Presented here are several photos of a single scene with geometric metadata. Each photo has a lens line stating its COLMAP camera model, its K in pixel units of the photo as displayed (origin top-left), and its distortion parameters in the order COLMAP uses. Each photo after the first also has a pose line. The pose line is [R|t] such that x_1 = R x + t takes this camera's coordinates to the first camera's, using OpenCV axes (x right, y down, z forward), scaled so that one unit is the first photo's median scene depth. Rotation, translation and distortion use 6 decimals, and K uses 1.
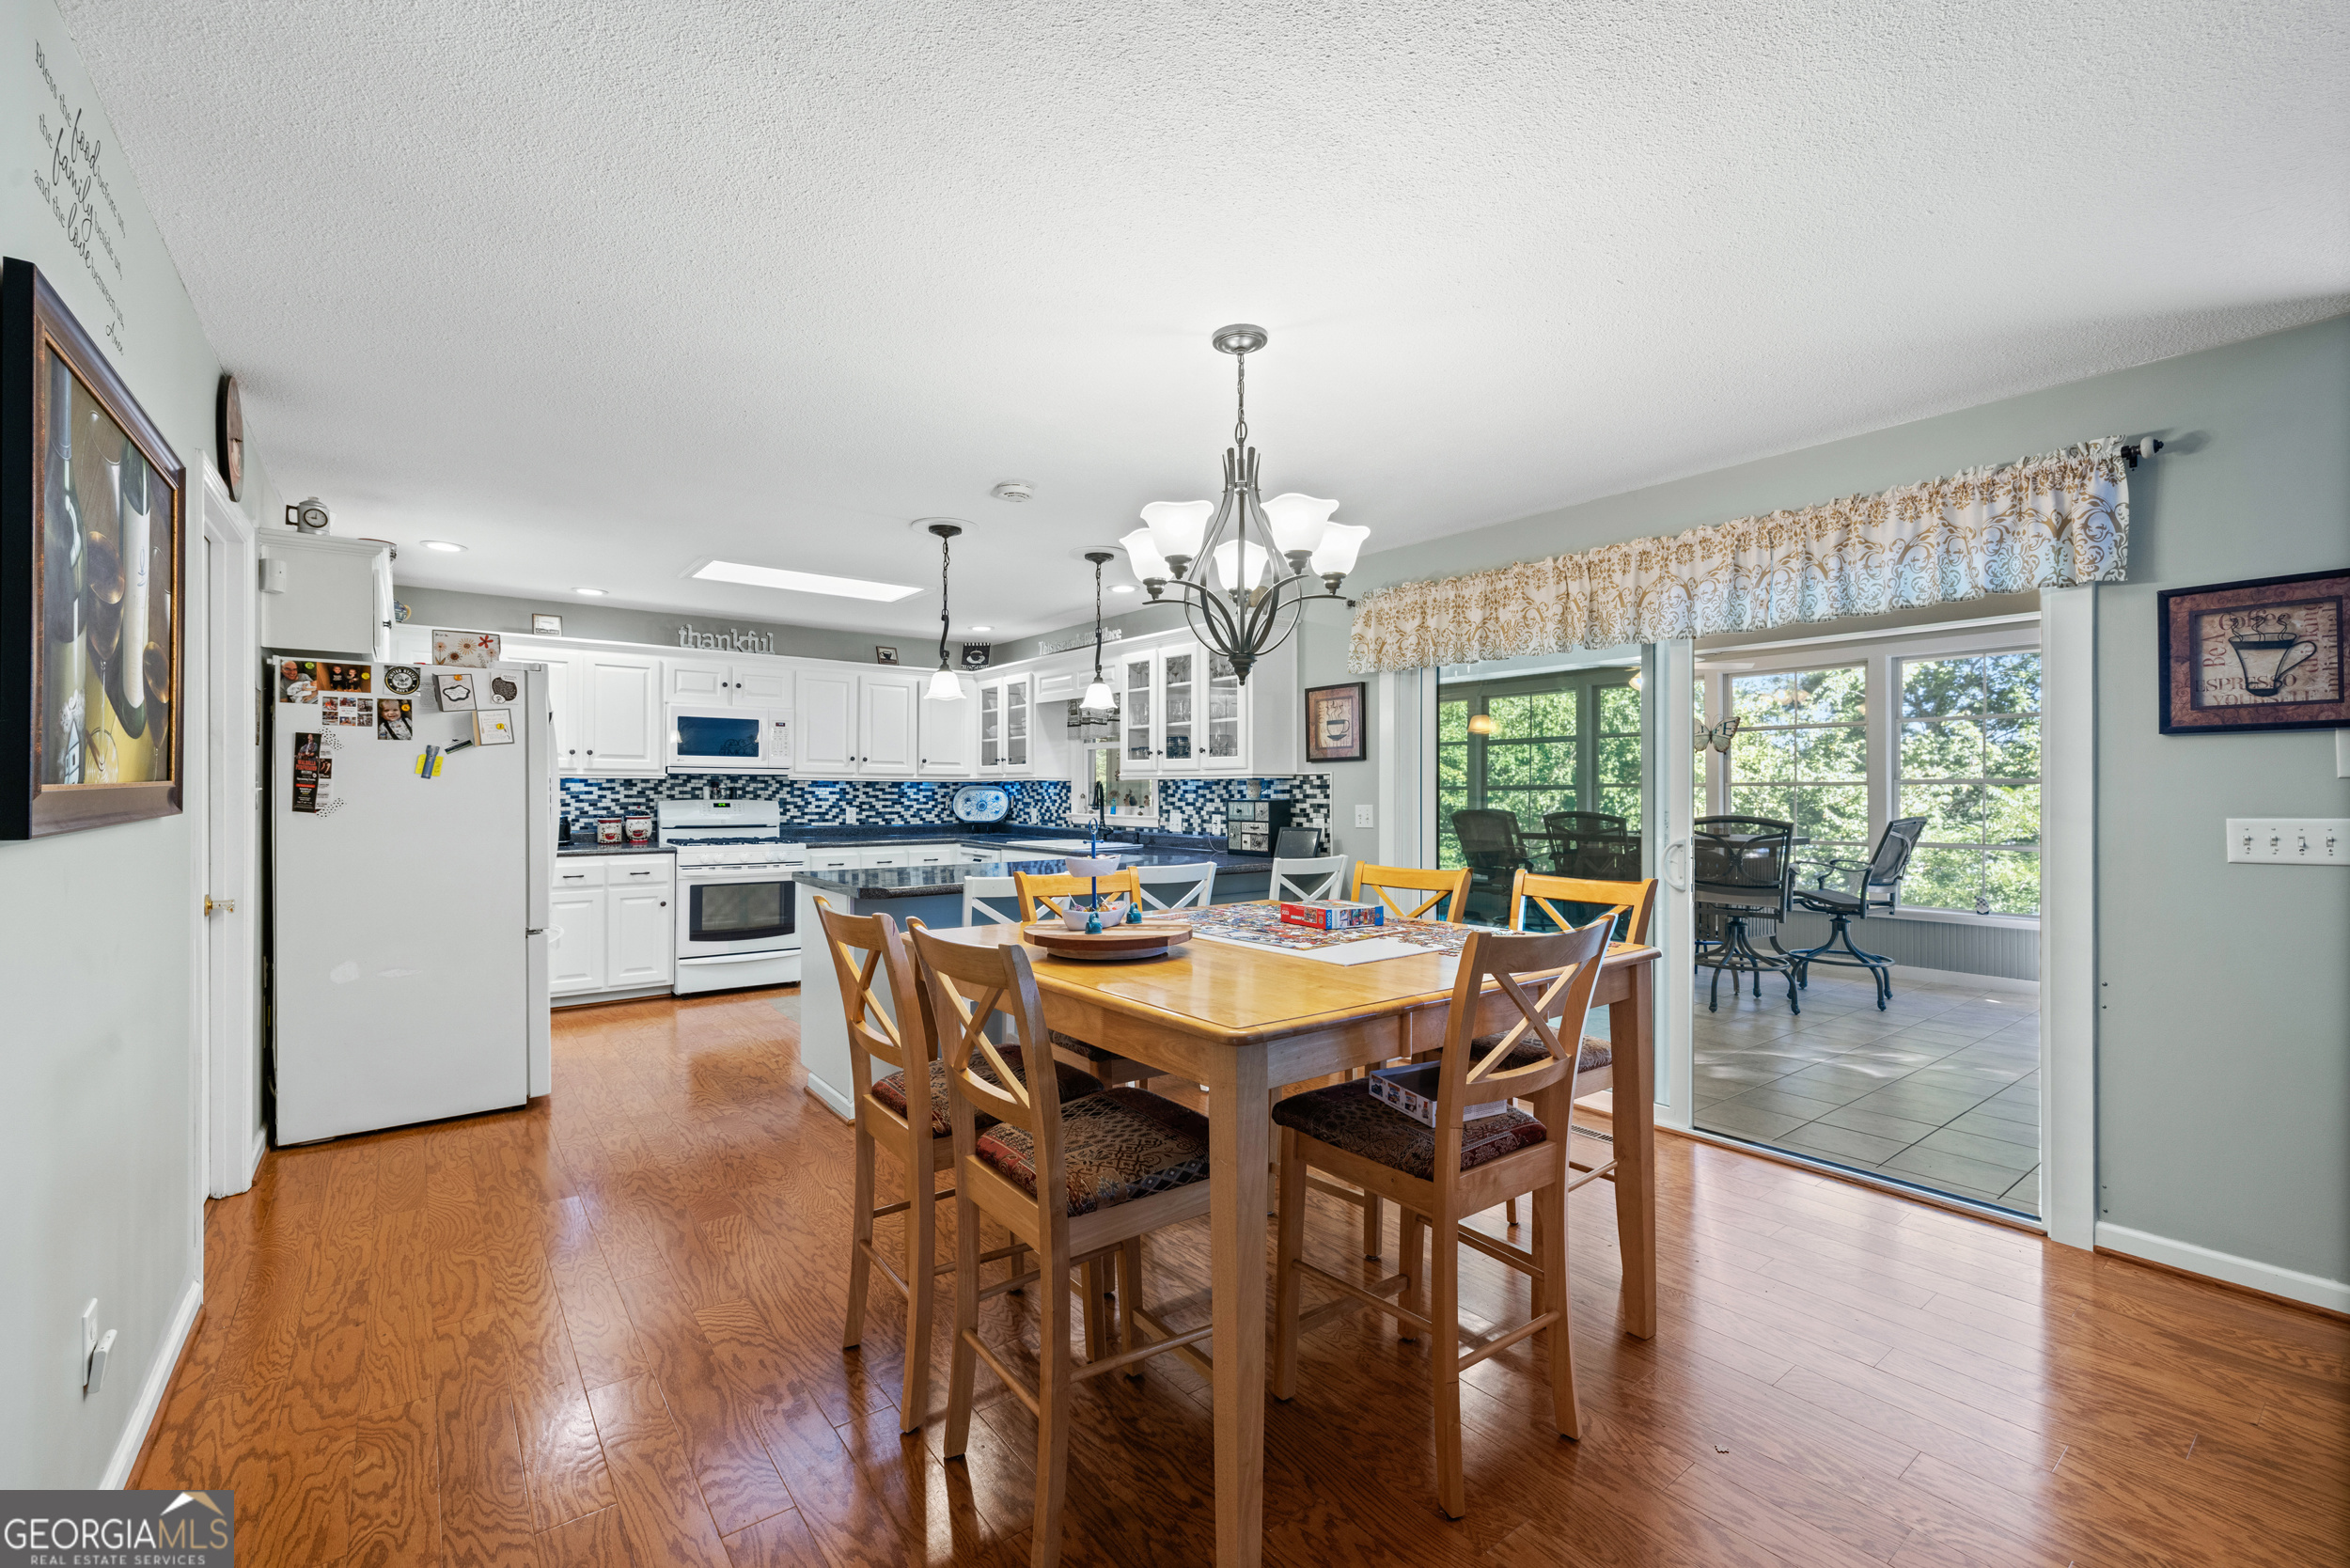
lens RADIAL K [[1025.3, 0, 1174.7], [0, 1025.3, 784.3], [0, 0, 1]] dist [-0.001050, -0.000023]
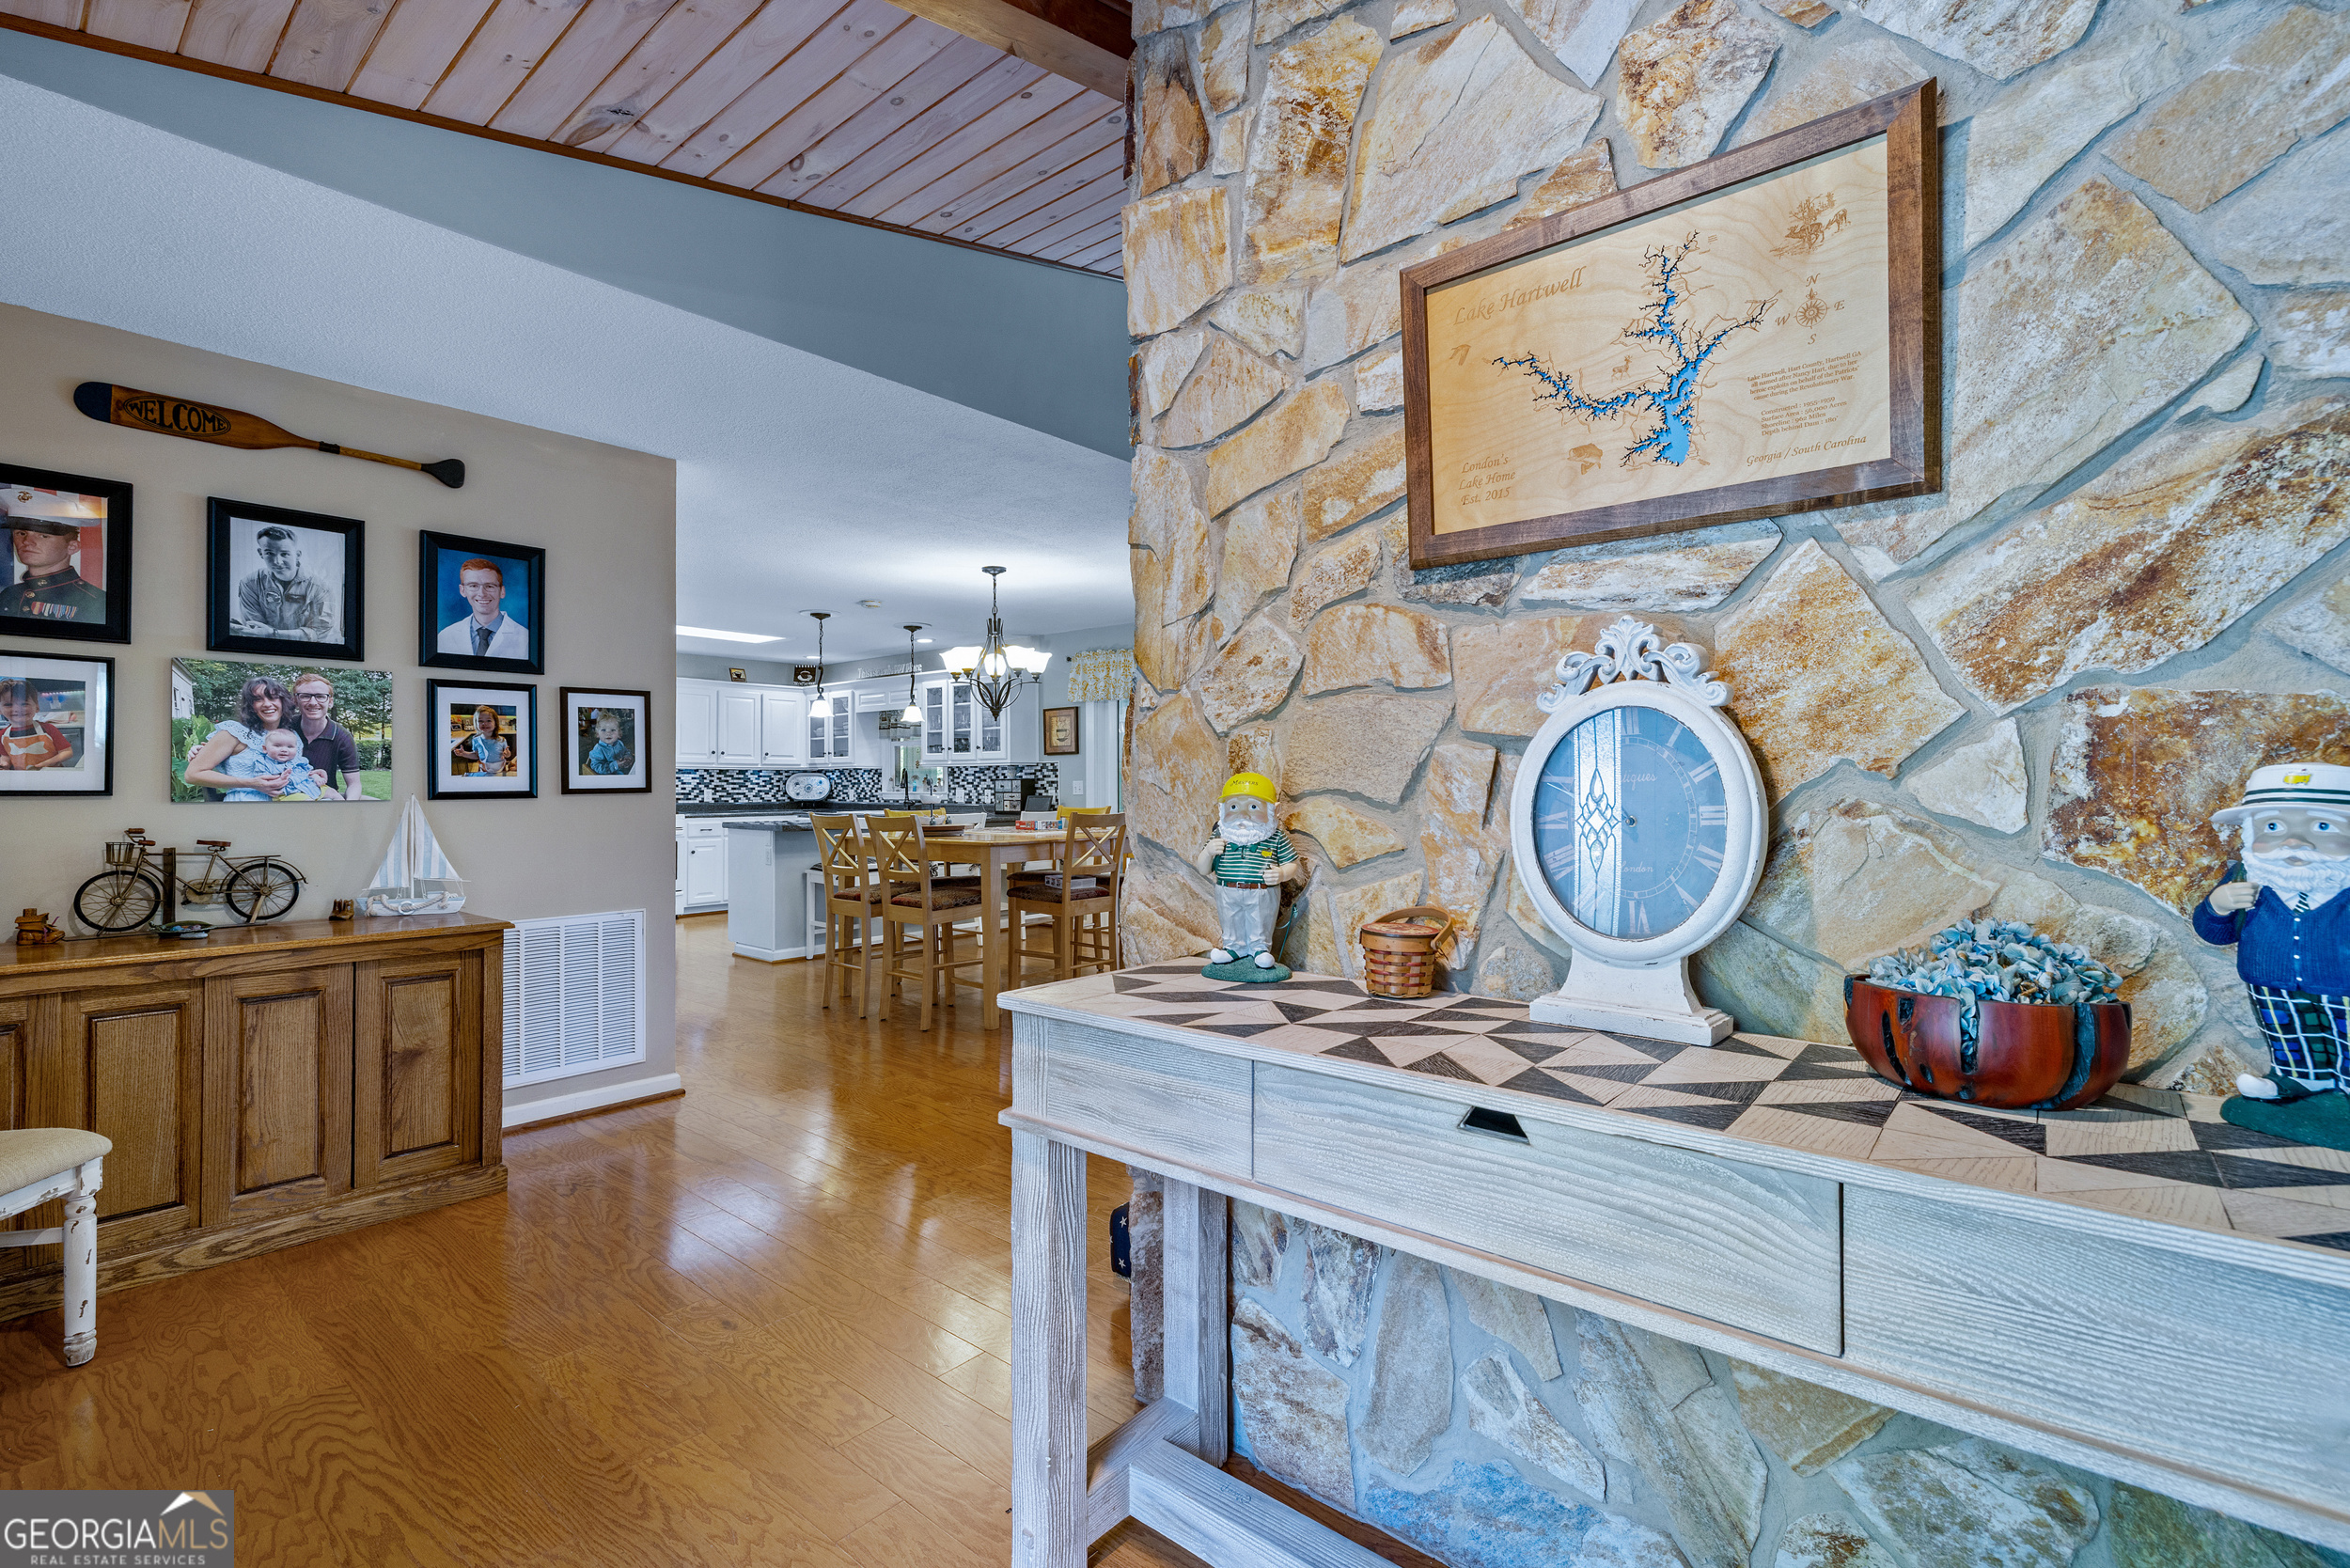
lens RADIAL K [[1025.3, 0, 1168.4], [0, 1025.3, 772.0], [0, 0, 1]] dist [-0.001050, -0.000023]
pose [[0.977977, -0.003758, 0.208680, -0.013884], [0.004692, 0.999981, -0.003980, 0.010359], [-0.208661, 0.004871, 0.977976, -0.517115]]
